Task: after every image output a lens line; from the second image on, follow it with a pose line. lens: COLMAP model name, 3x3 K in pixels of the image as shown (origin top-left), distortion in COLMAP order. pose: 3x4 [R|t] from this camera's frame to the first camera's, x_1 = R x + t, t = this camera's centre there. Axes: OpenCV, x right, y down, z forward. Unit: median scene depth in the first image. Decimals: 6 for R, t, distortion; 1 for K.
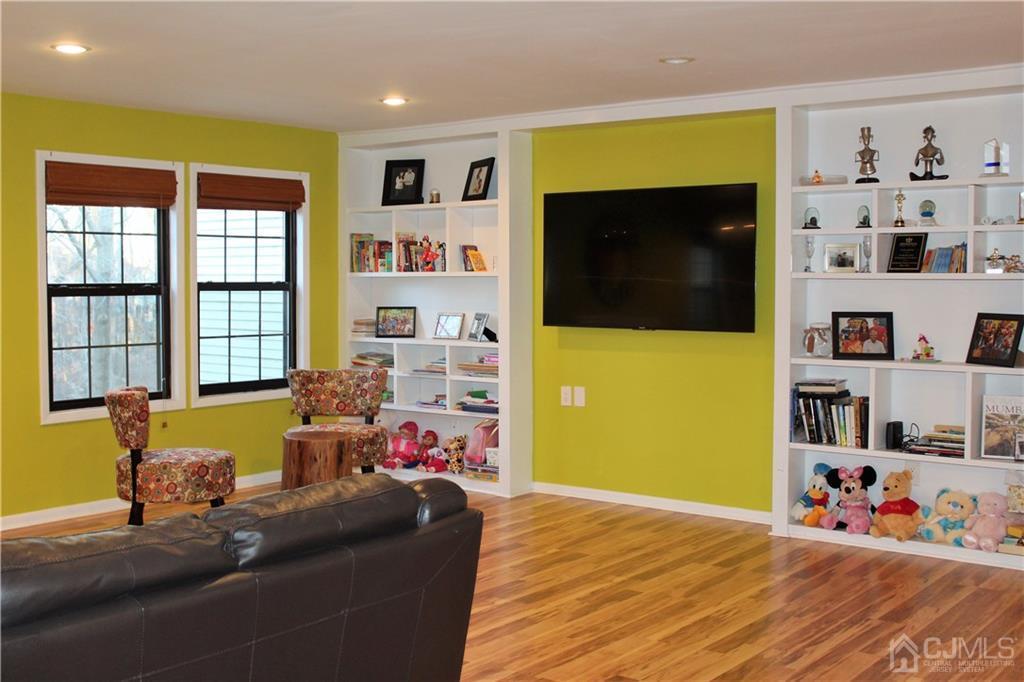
lens RADIAL K [[1158.0, 0, 496.7], [0, 1158.0, 336.9], [0, 0, 1]] dist [-0.117577, 0.176036]
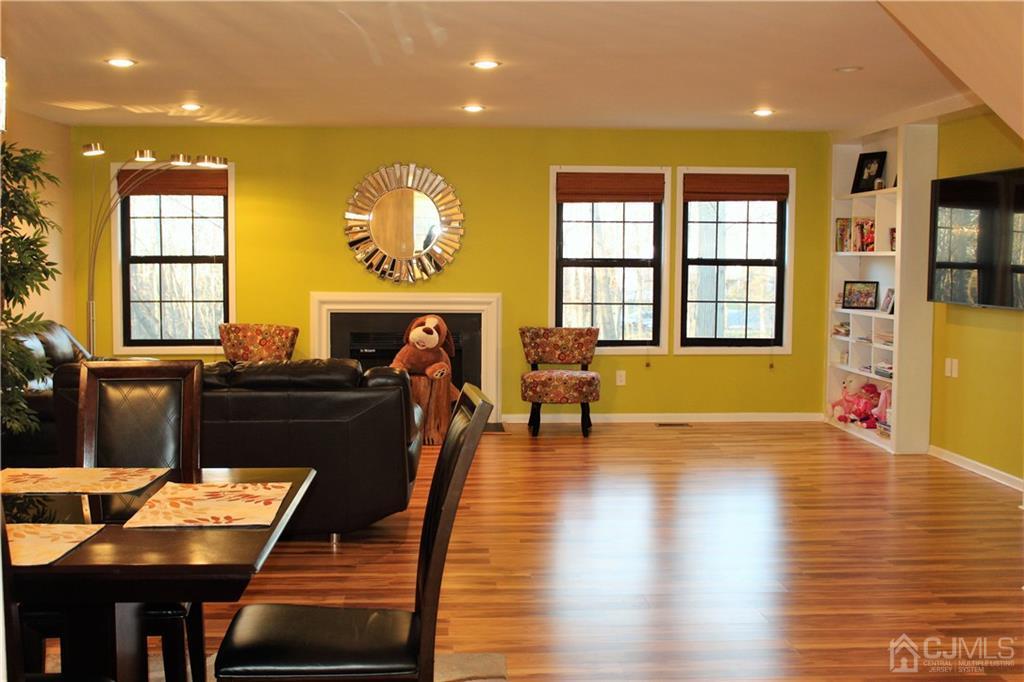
lens RADIAL K [[1158.0, 0, 496.7], [0, 1158.0, 336.9], [0, 0, 1]] dist [-0.117577, 0.176036]
pose [[0.663612, 0.057033, -0.745900, 0.564656], [-0.043057, 0.998349, 0.038029, 0.000543], [0.746837, 0.006880, 0.664972, -0.023105]]
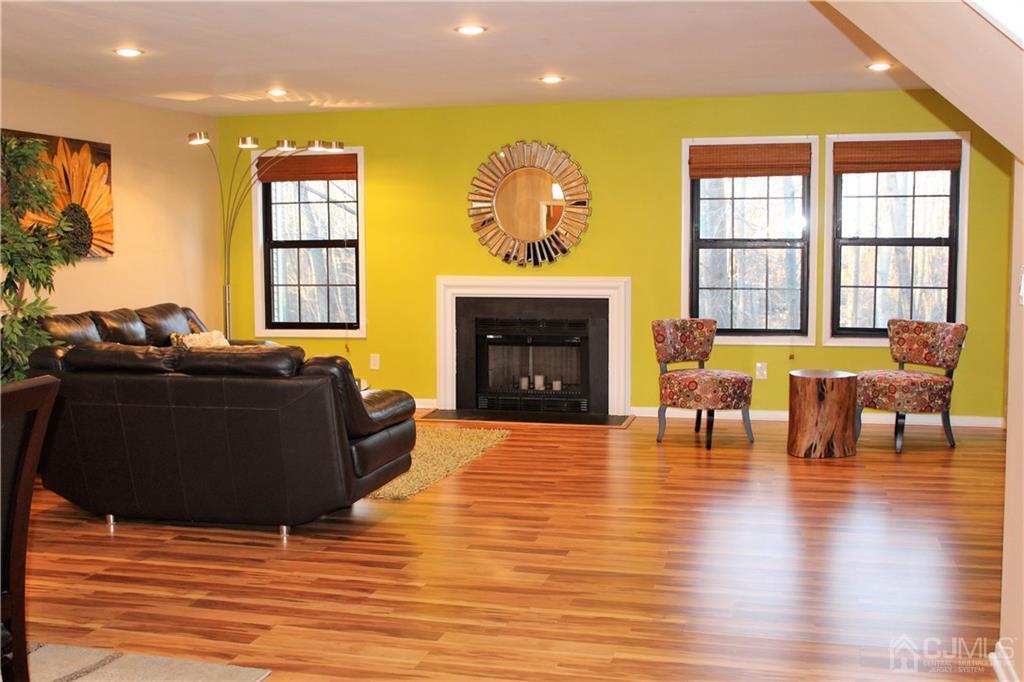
lens RADIAL K [[1158.0, 0, 496.7], [0, 1158.0, 336.9], [0, 0, 1]] dist [-0.117577, 0.176036]
pose [[0.399106, 0.075683, -0.913776, 0.650252], [-0.039462, 0.997082, 0.065348, -0.009990], [0.916055, 0.009979, 0.400928, 0.224038]]
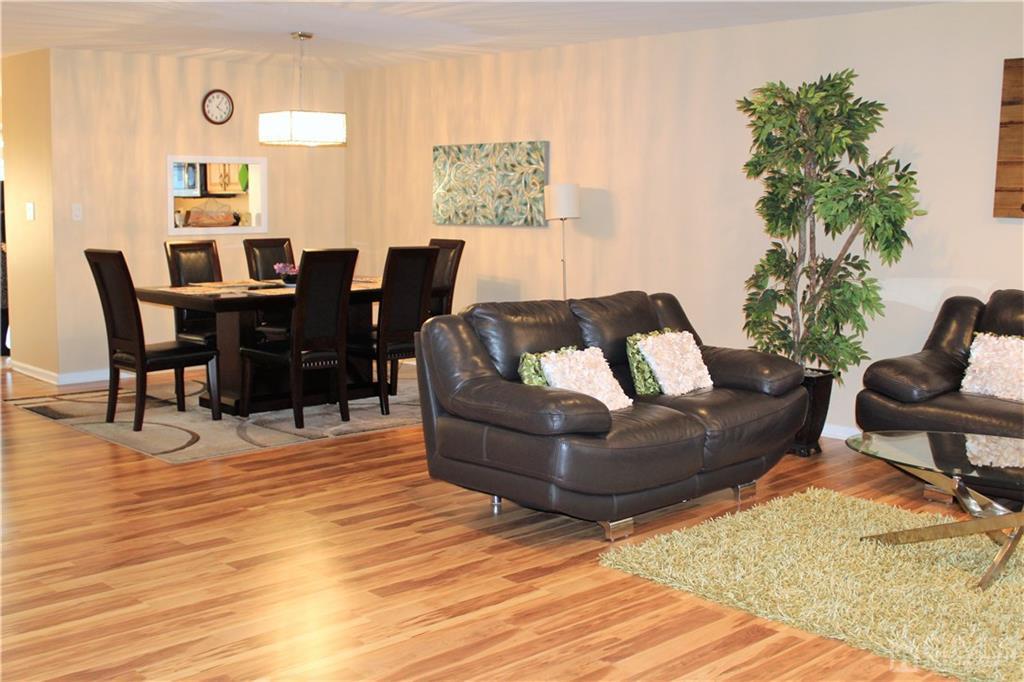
lens RADIAL K [[1158.0, 0, 496.7], [0, 1158.0, 336.9], [0, 0, 1]] dist [-0.117577, 0.176036]
pose [[-0.991460, -0.025465, 0.127904, -0.131372], [-0.003451, 0.985530, 0.169464, -0.047589], [-0.130368, 0.167575, -0.977201, 1.039972]]
